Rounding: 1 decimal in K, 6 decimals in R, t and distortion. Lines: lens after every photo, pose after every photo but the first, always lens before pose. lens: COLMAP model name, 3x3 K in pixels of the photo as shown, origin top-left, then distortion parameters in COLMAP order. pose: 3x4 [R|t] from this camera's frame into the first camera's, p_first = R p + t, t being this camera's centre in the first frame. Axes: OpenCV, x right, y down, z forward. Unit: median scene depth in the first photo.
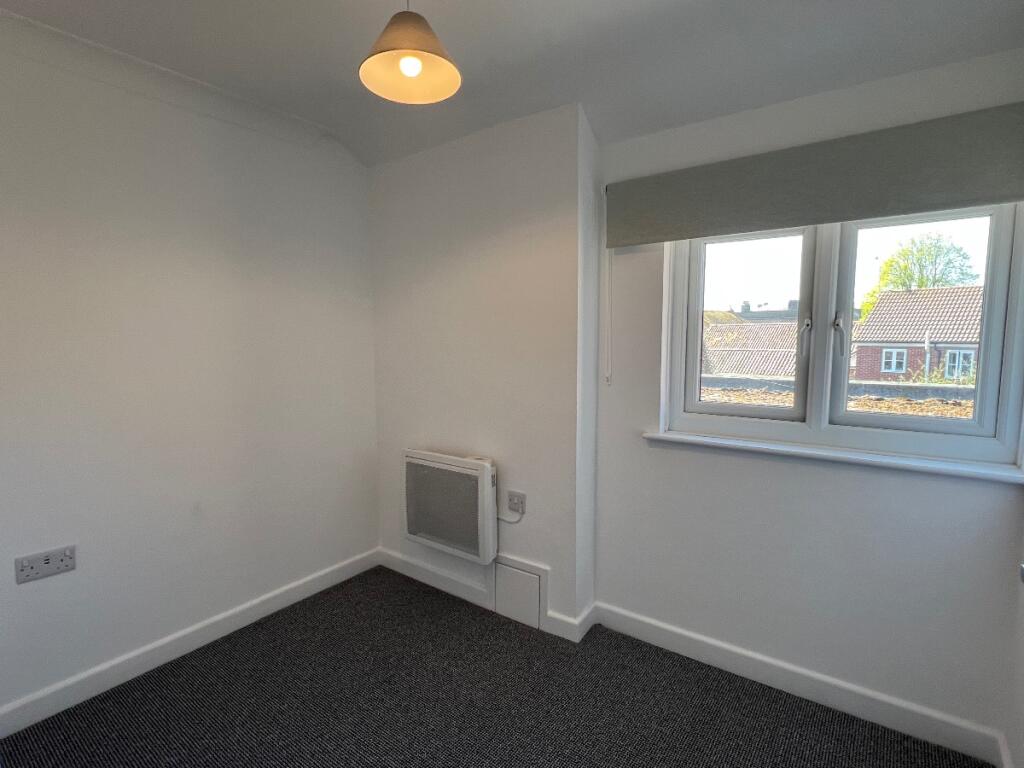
lens RADIAL K [[518.3, 0, 511.6], [0, 518.3, 383.2], [0, 0, 1]] dist [-0.001324, -0.000202]
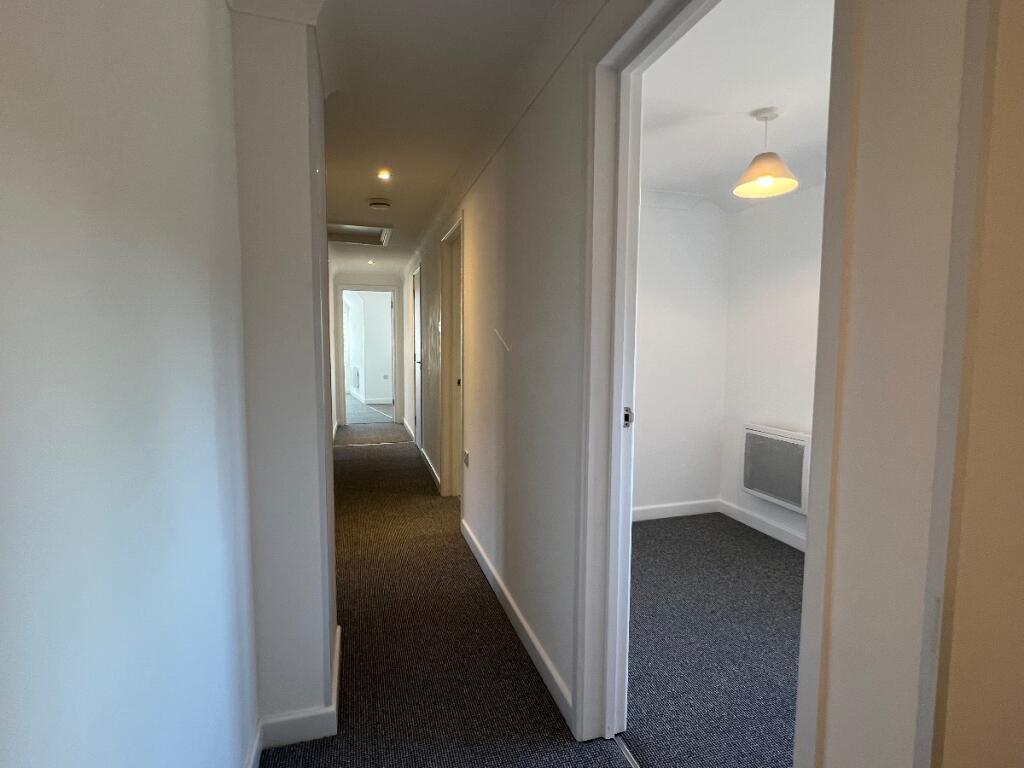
lens RADIAL K [[518.3, 0, 511.6], [0, 518.3, 383.2], [0, 0, 1]] dist [-0.001324, -0.000202]
pose [[0.803149, 0.057049, -0.593040, 0.100573], [-0.069214, 0.997599, 0.002232, 0.062664], [0.591744, 0.039254, 0.805170, -0.461799]]
